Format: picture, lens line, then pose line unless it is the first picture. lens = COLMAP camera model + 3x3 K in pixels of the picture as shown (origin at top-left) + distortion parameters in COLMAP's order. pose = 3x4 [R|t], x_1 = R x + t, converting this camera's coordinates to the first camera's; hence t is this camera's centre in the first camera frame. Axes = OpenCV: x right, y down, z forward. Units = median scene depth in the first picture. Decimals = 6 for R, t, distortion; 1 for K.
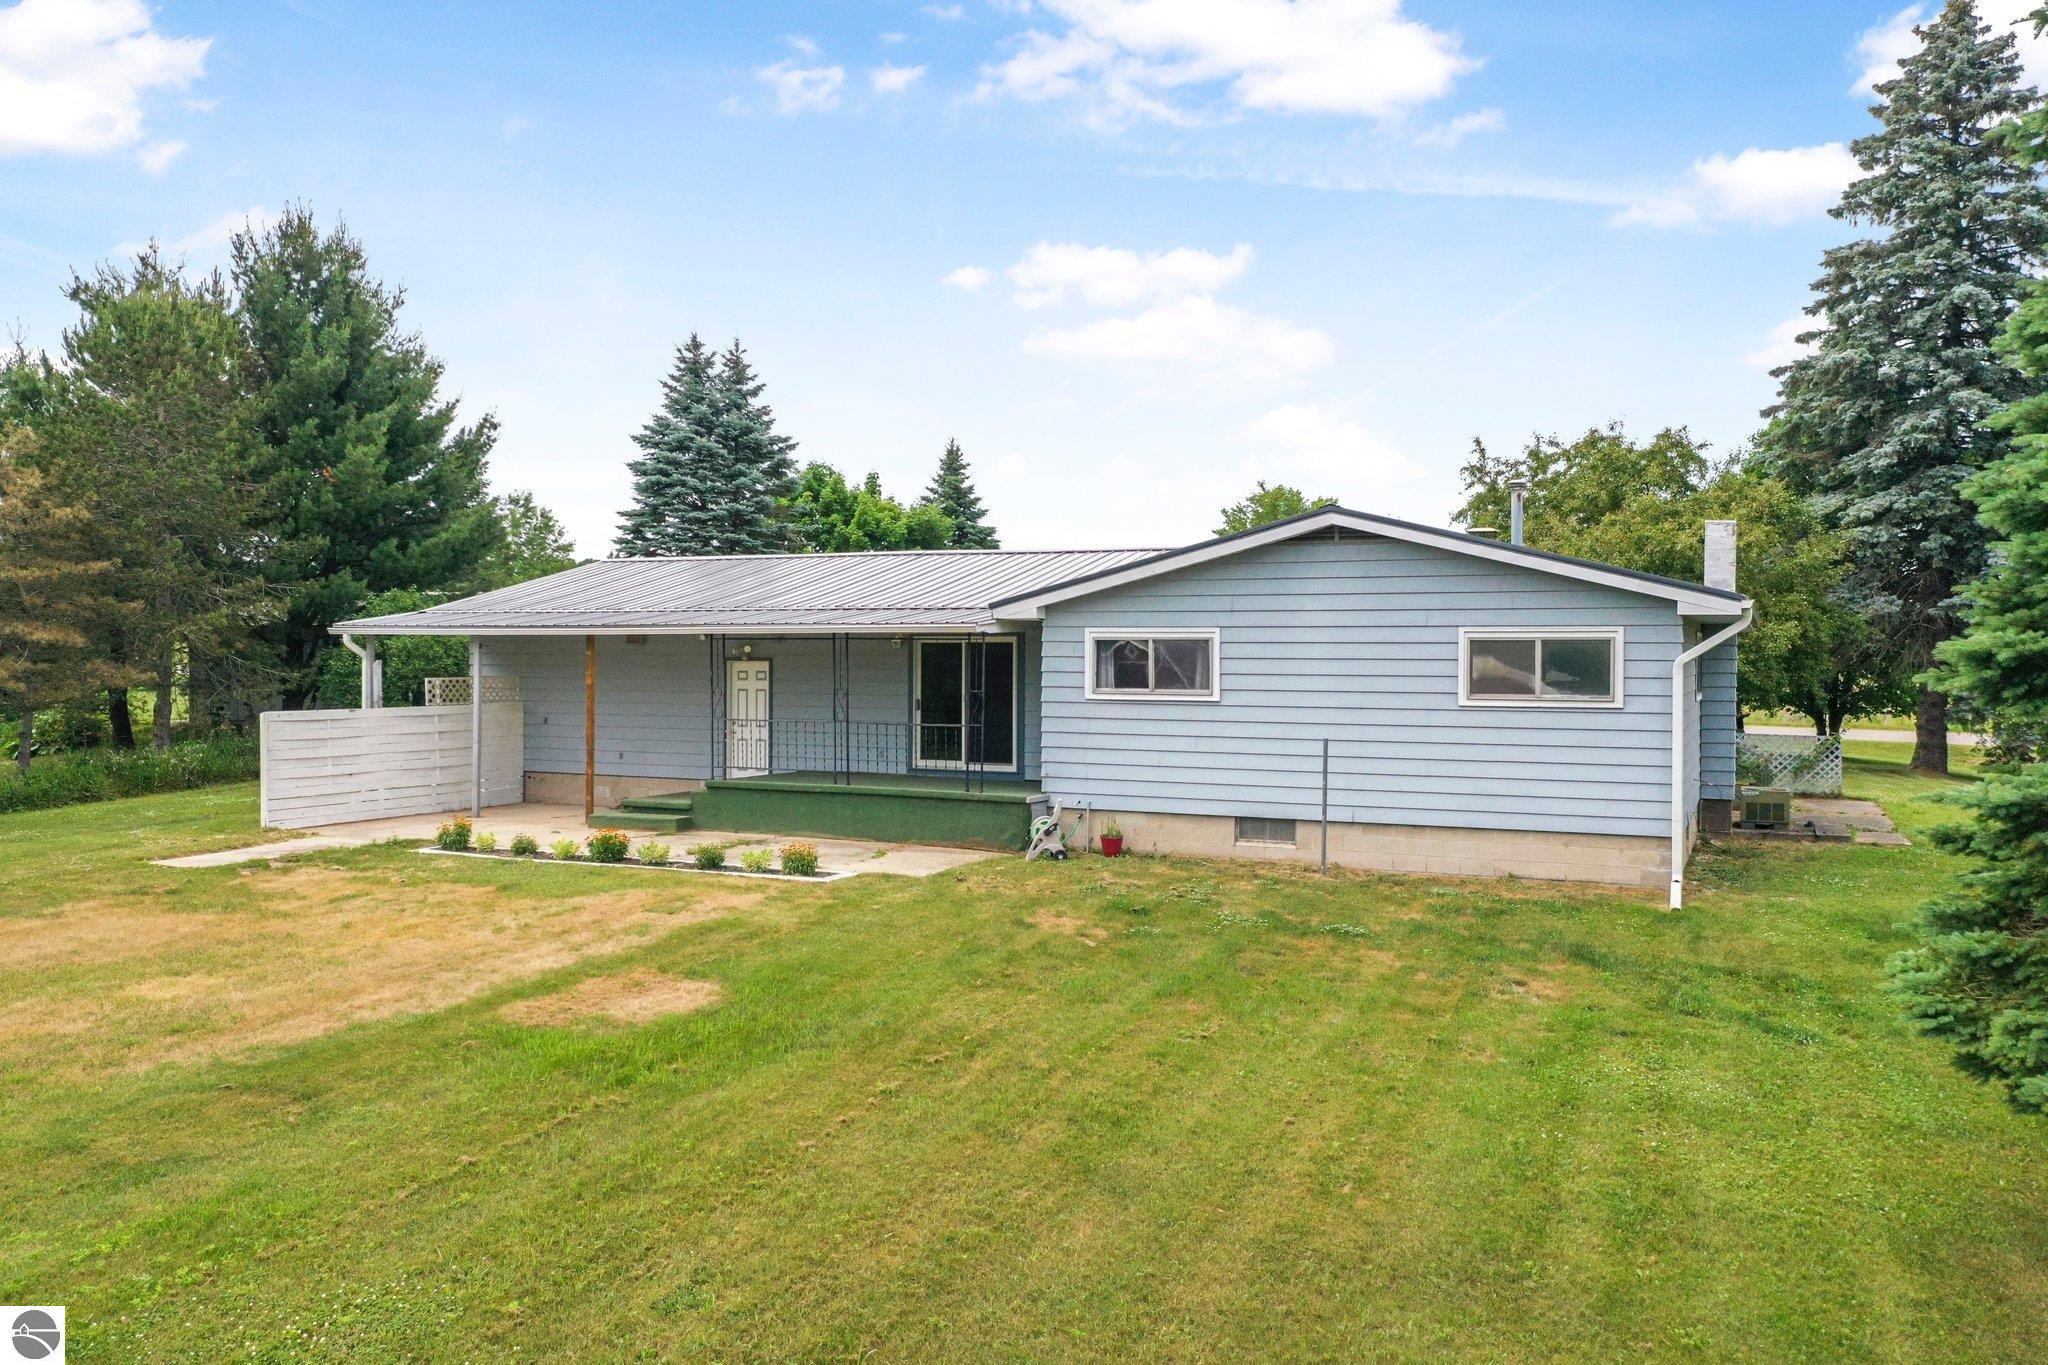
lens RADIAL K [[1588.0, 0, 1023.3], [0, 1588.0, 660.4], [0, 0, 1]] dist [-0.014811, -0.002386]
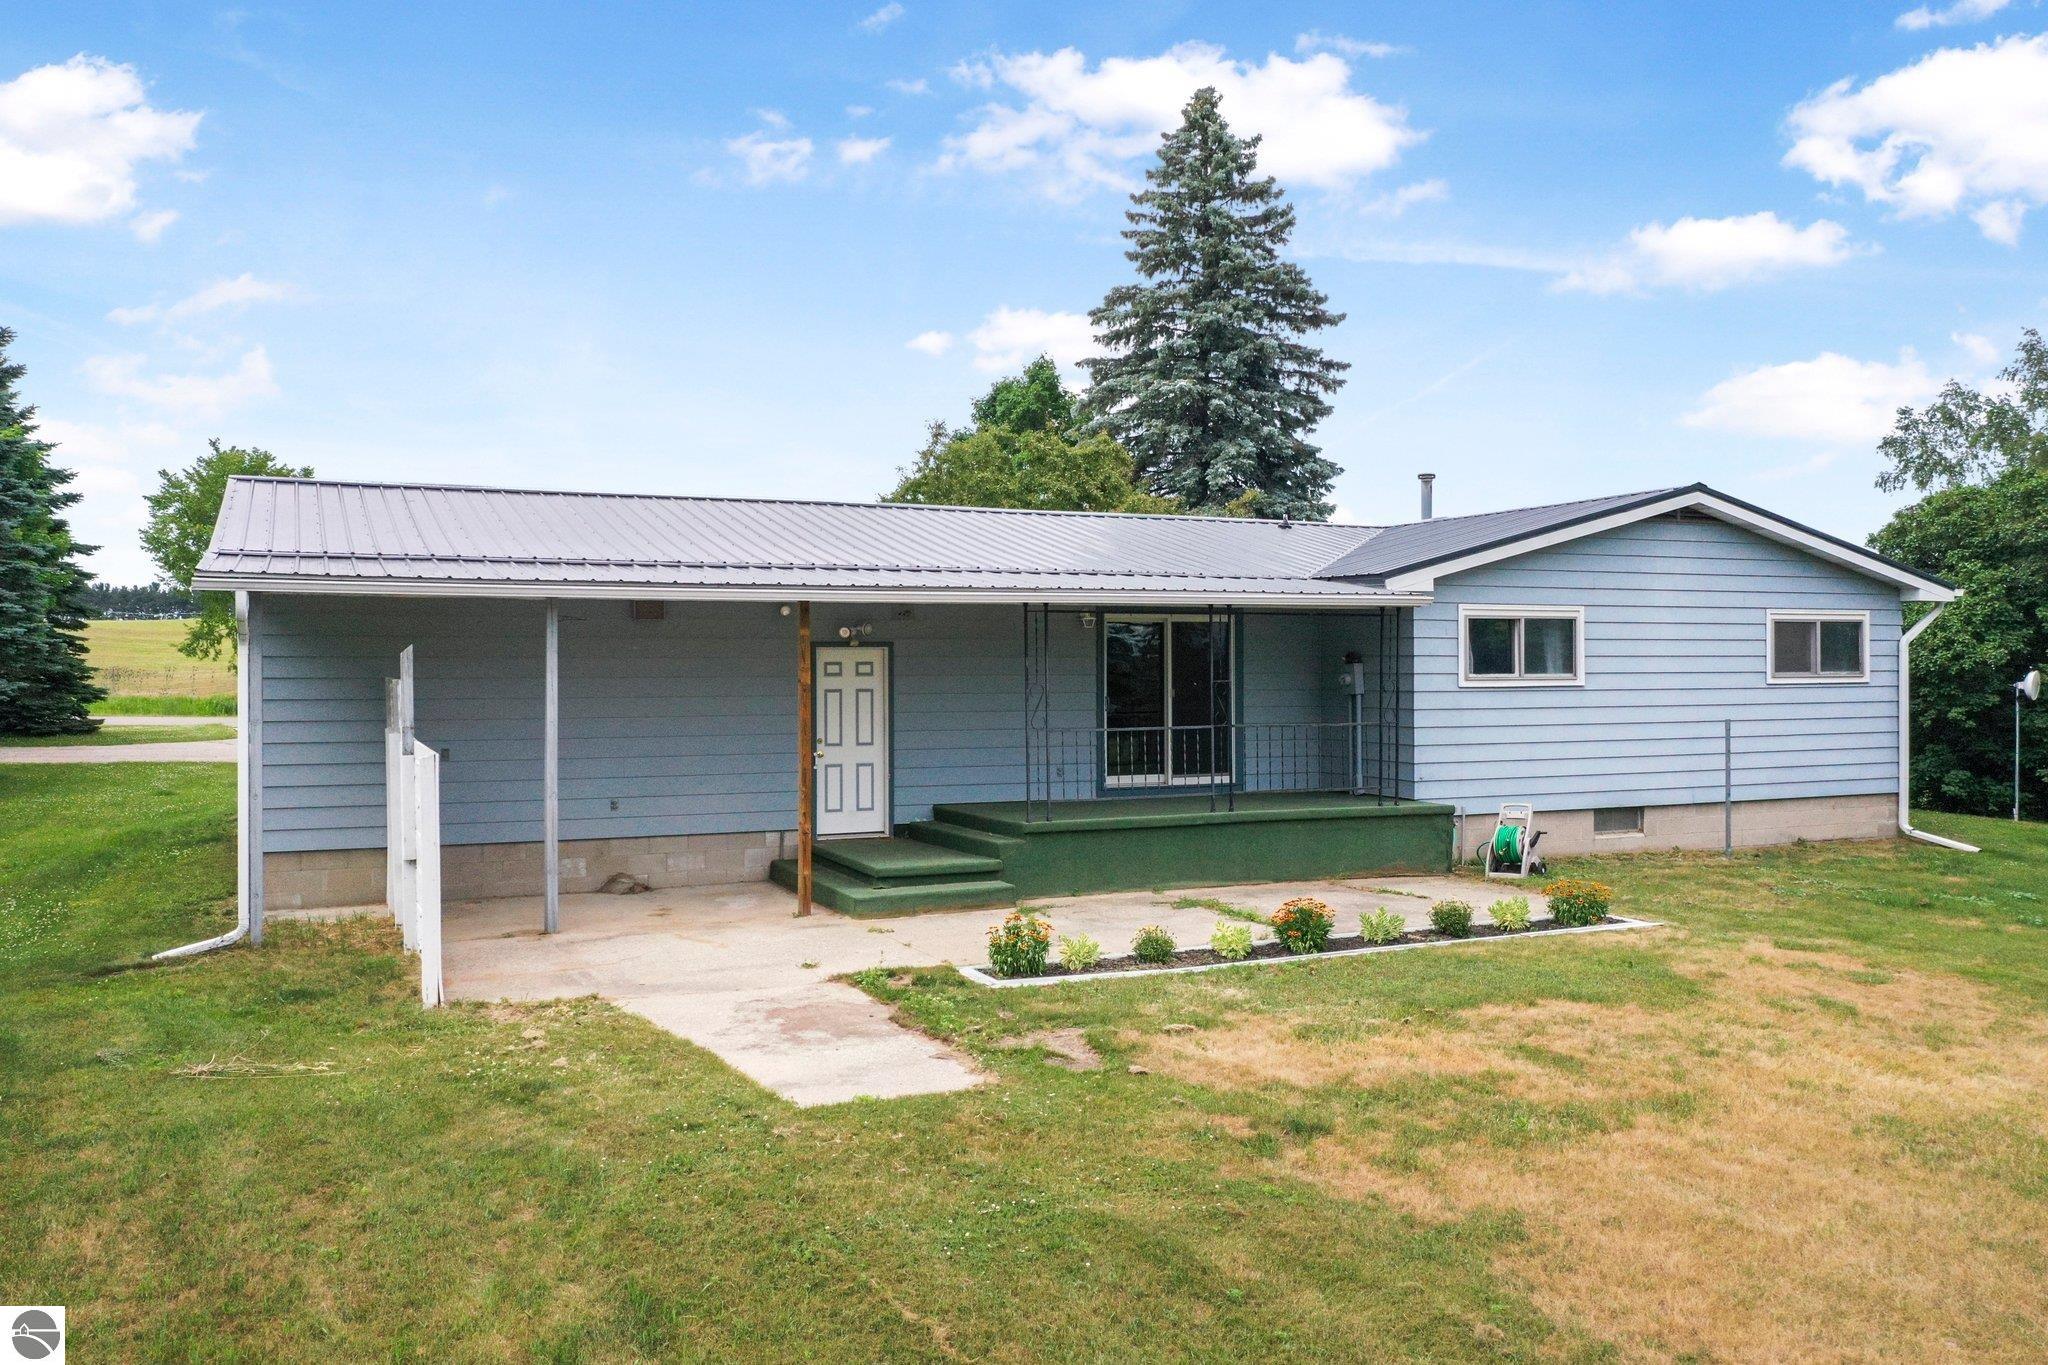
lens RADIAL K [[1588.0, 0, 1023.3], [0, 1588.0, 660.4], [0, 0, 1]] dist [-0.014811, -0.002386]
pose [[0.664202, -0.005261, 0.747534, -0.781632], [0.009157, 0.999957, -0.001099, 0.009027], [-0.747497, 0.007575, 0.664222, 0.627704]]
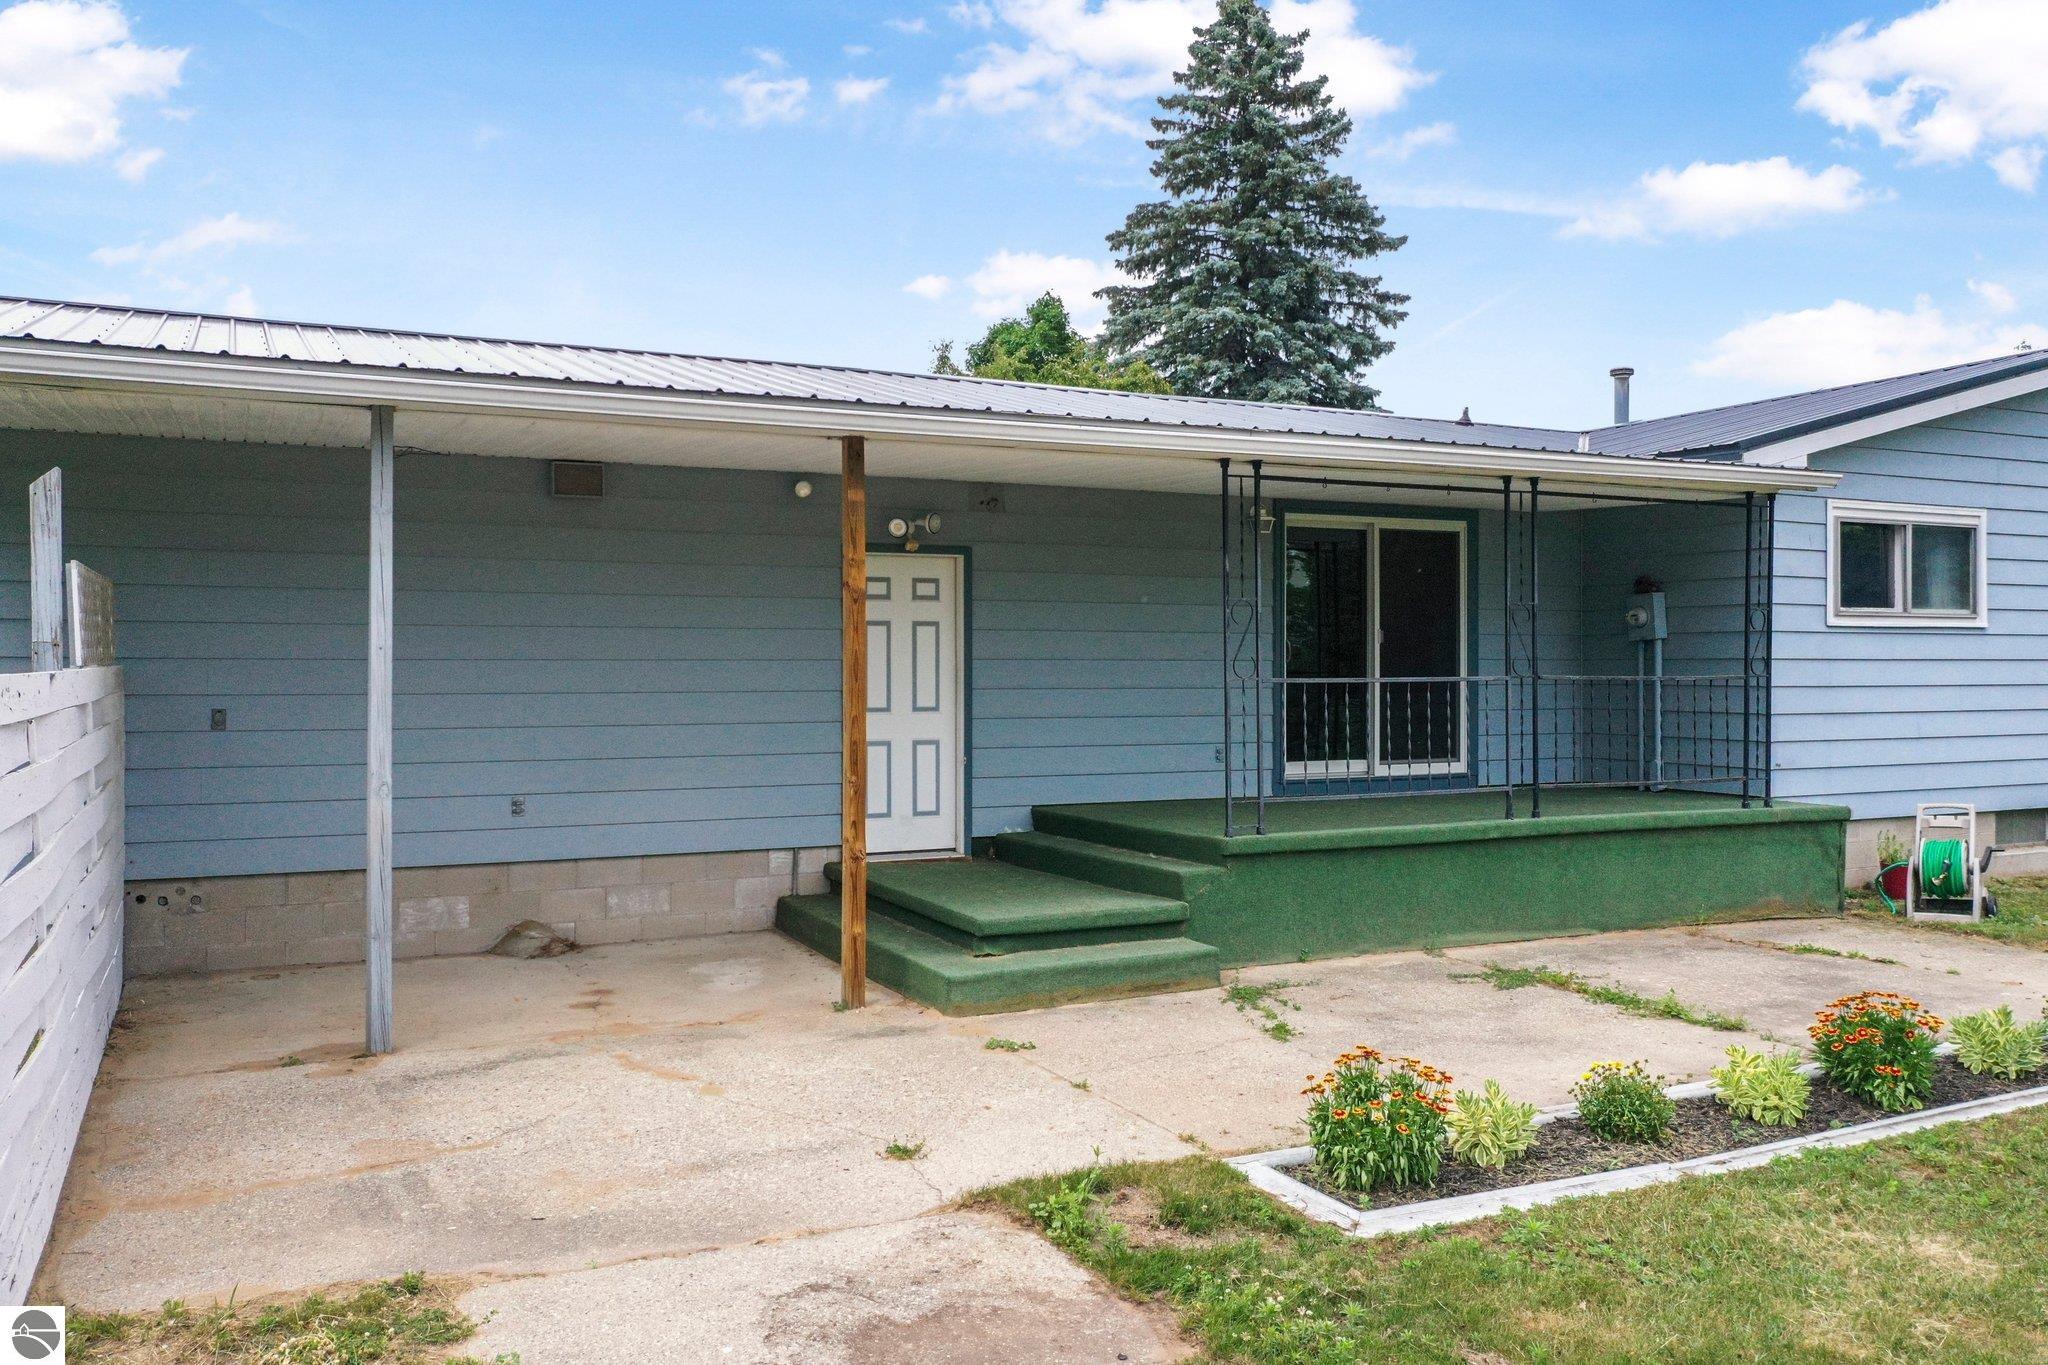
lens RADIAL K [[1588.0, 0, 1023.3], [0, 1588.0, 660.4], [0, 0, 1]] dist [-0.014811, -0.002386]
pose [[0.642460, -0.004269, 0.766307, -0.590463], [0.006364, 0.999980, 0.000235, 0.035763], [-0.766293, 0.004725, 0.642474, 0.888156]]
